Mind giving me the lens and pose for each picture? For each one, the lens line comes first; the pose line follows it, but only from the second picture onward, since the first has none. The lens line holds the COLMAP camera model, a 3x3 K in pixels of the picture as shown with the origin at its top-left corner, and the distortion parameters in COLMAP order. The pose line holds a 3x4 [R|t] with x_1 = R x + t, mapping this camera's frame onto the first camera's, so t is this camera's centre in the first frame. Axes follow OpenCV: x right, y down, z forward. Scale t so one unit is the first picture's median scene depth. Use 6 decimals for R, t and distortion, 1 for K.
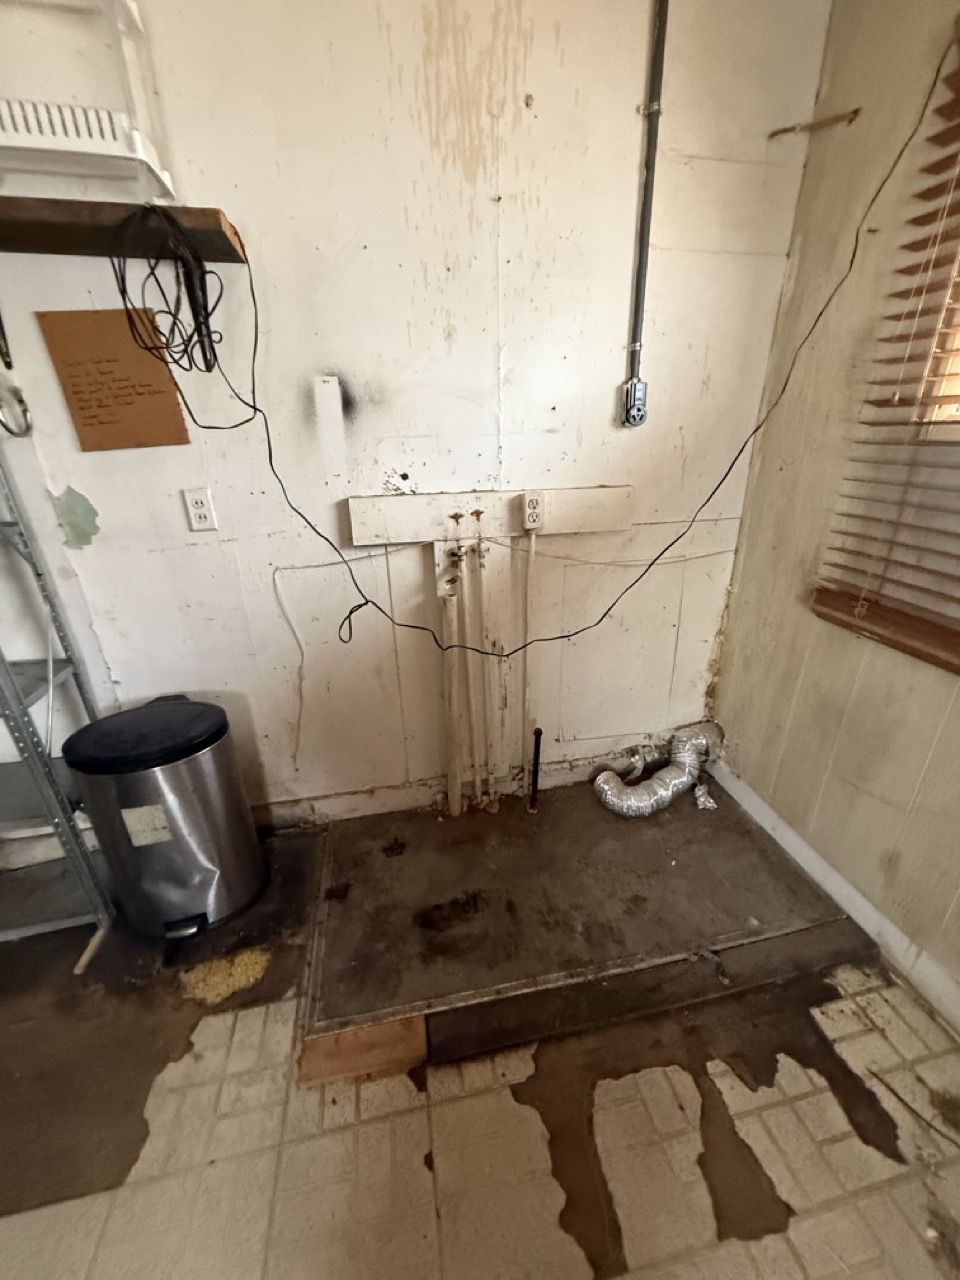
lens RADIAL K [[508.9, 0, 481.7], [0, 508.9, 636.2], [0, 0, 1]] dist [-0.000375, -0.000304]
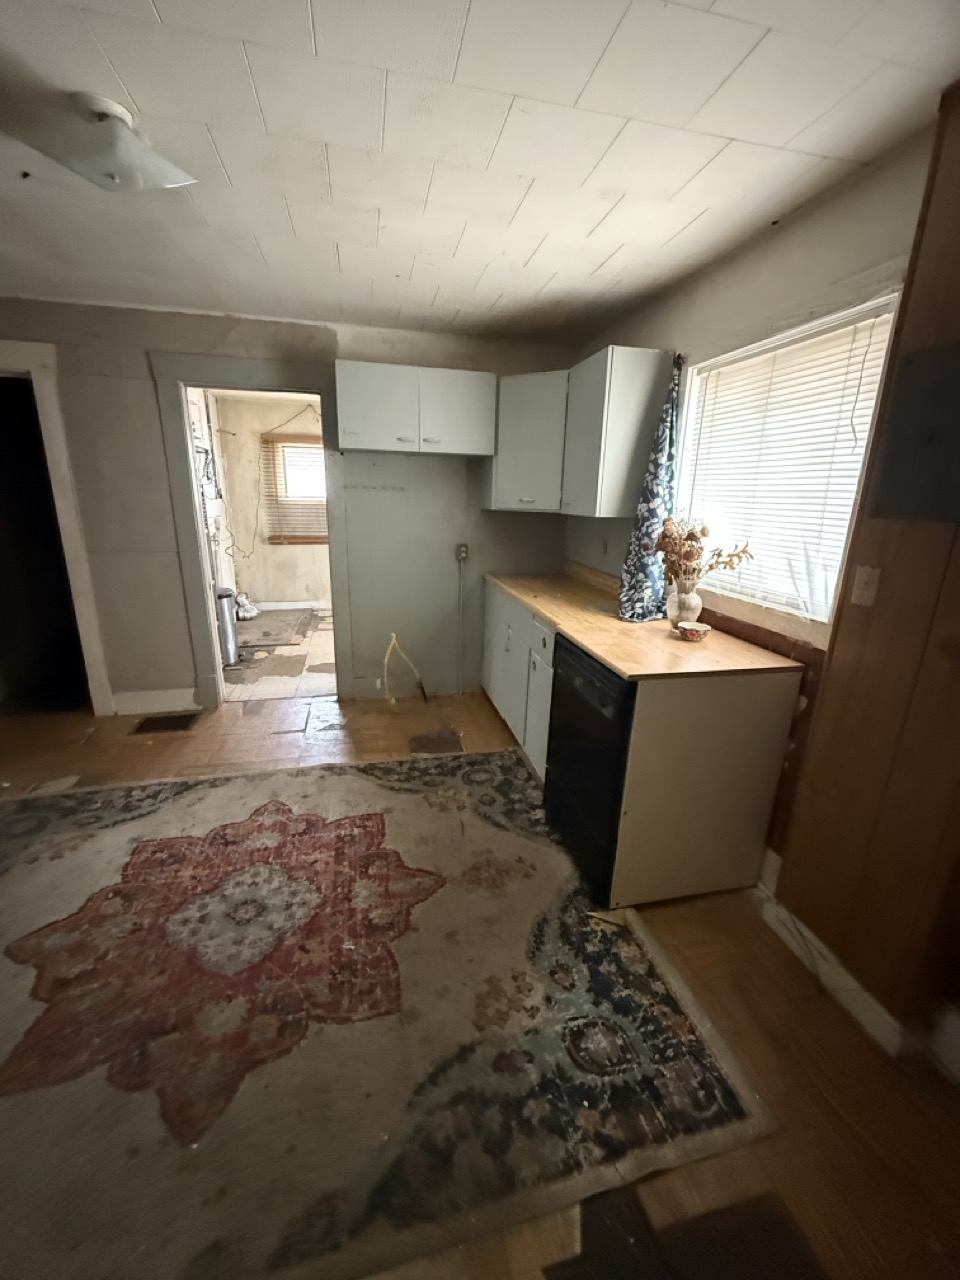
lens RADIAL K [[508.9, 0, 483.6], [0, 508.9, 642.4], [0, 0, 1]] dist [-0.000375, -0.000304]
pose [[-0.051226, -0.252152, 0.966331, -4.426882], [0.373468, 0.892561, 0.252701, 0.342099], [-0.926228, 0.373838, 0.048448, -0.647912]]
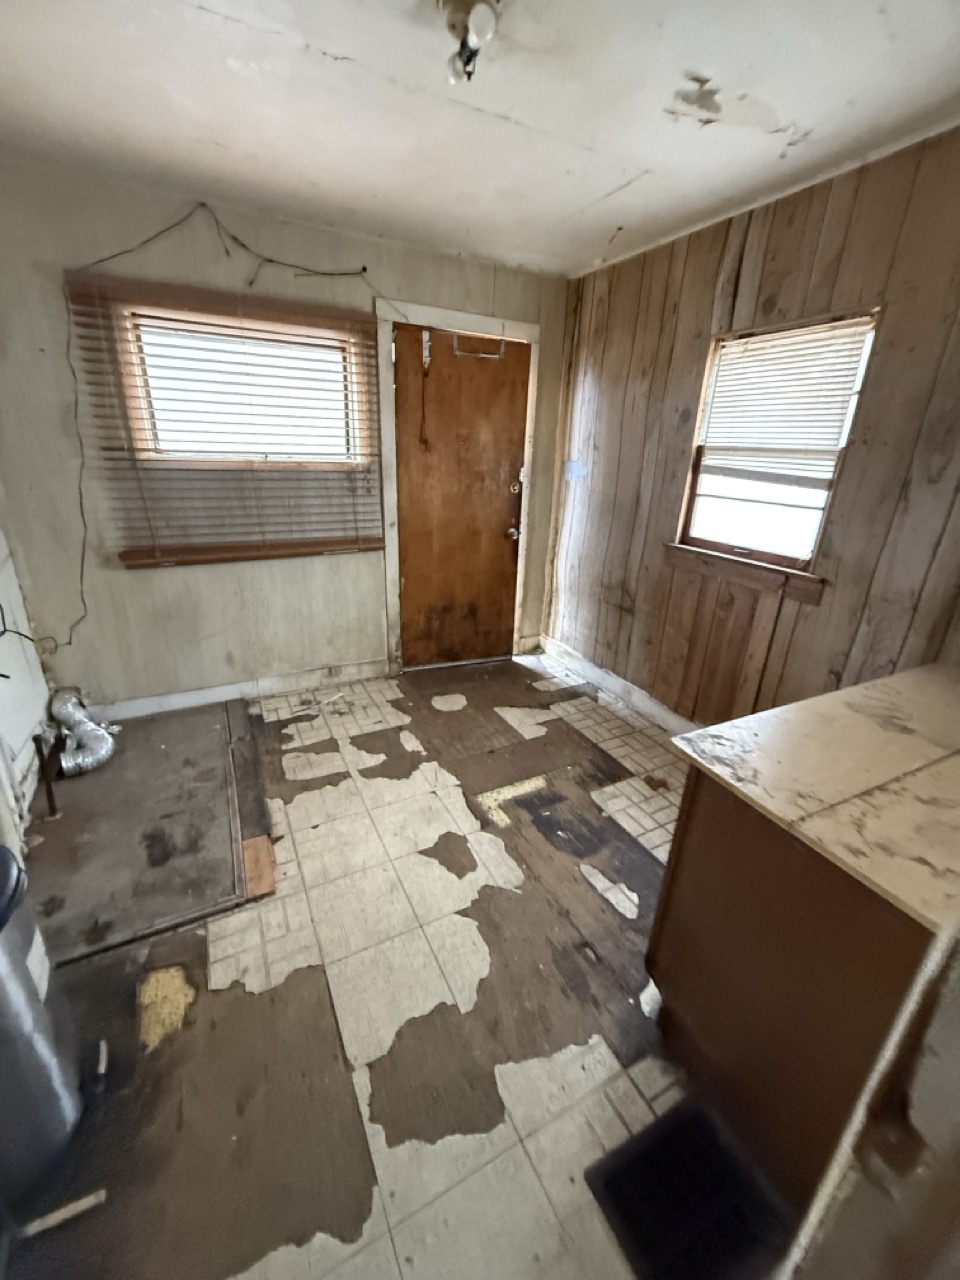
lens RADIAL K [[508.9, 0, 487.3], [0, 508.9, 646.7], [0, 0, 1]] dist [-0.000375, -0.000304]
pose [[-0.292362, -0.330899, 0.897235, -1.586138], [0.348869, 0.836663, 0.422238, -0.143292], [-0.890402, 0.436464, -0.129168, 0.293816]]
